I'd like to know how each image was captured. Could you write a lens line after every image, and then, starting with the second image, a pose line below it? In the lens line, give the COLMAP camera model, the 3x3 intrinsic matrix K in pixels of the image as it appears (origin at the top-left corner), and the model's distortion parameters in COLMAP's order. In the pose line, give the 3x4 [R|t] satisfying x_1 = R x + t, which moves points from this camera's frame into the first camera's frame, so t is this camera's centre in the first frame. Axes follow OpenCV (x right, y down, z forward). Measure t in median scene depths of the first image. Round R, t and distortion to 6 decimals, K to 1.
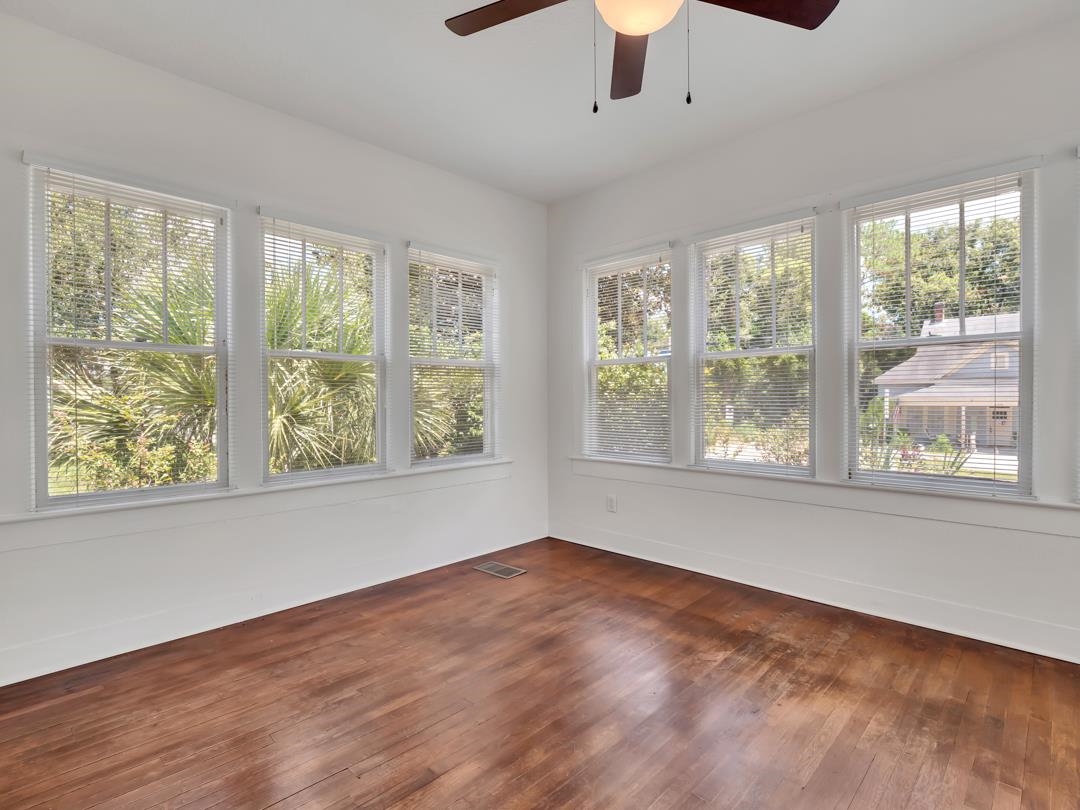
lens RADIAL K [[537.2, 0, 537.3], [0, 537.2, 396.1], [0, 0, 1]] dist [-0.002875, -0.000312]
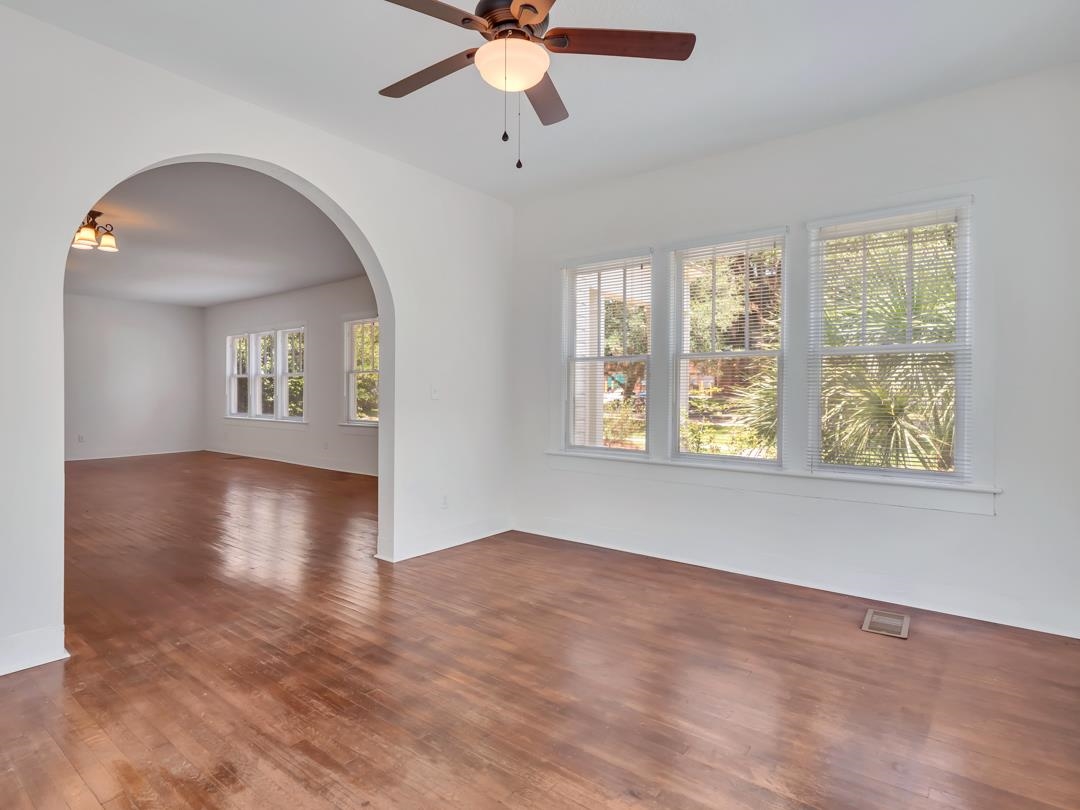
lens RADIAL K [[537.9, 0, 537.5], [0, 537.9, 401.3], [0, 0, 1]] dist [-0.015065, 0.000937]
pose [[0.155163, 0.021147, -0.987663, 0.776255], [-0.013128, 0.999727, 0.019343, -0.005667], [0.987802, 0.009964, 0.155398, 0.492600]]
